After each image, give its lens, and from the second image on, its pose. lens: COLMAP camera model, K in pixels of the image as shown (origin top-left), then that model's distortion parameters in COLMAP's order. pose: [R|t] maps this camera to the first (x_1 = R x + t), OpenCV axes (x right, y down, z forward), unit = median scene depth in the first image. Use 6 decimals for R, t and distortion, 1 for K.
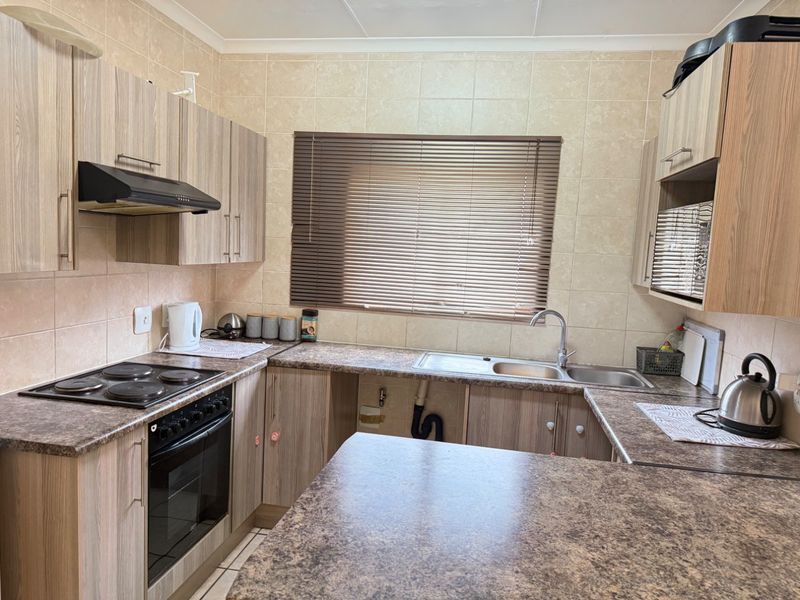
lens RADIAL K [[567.5, 0, 400.6], [0, 567.5, 306.1], [0, 0, 1]] dist [0.091899, -0.129503]
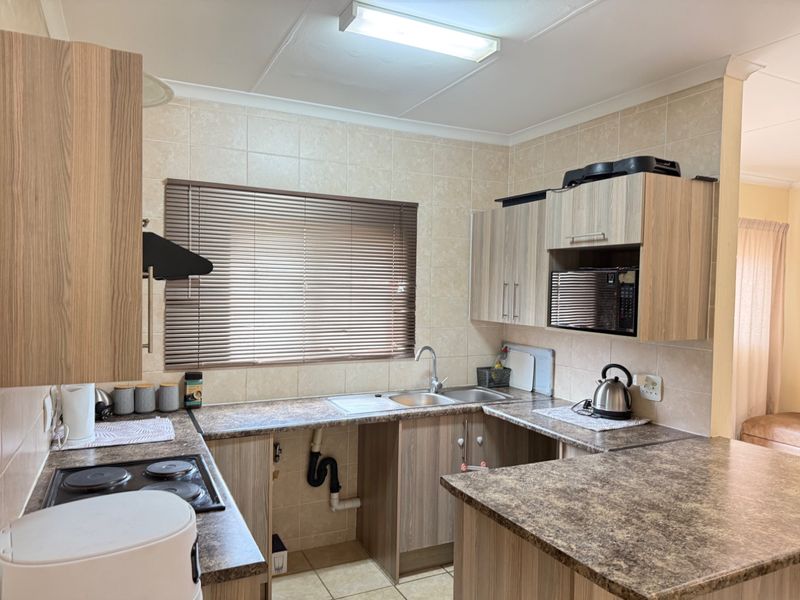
lens RADIAL K [[567.5, 0, 400.6], [0, 567.5, 306.1], [0, 0, 1]] dist [0.091899, -0.129503]
pose [[0.804064, -0.059697, 0.591538, -0.499094], [0.086191, 0.996140, -0.016629, -0.064403], [-0.588262, 0.064356, 0.806106, 0.071204]]
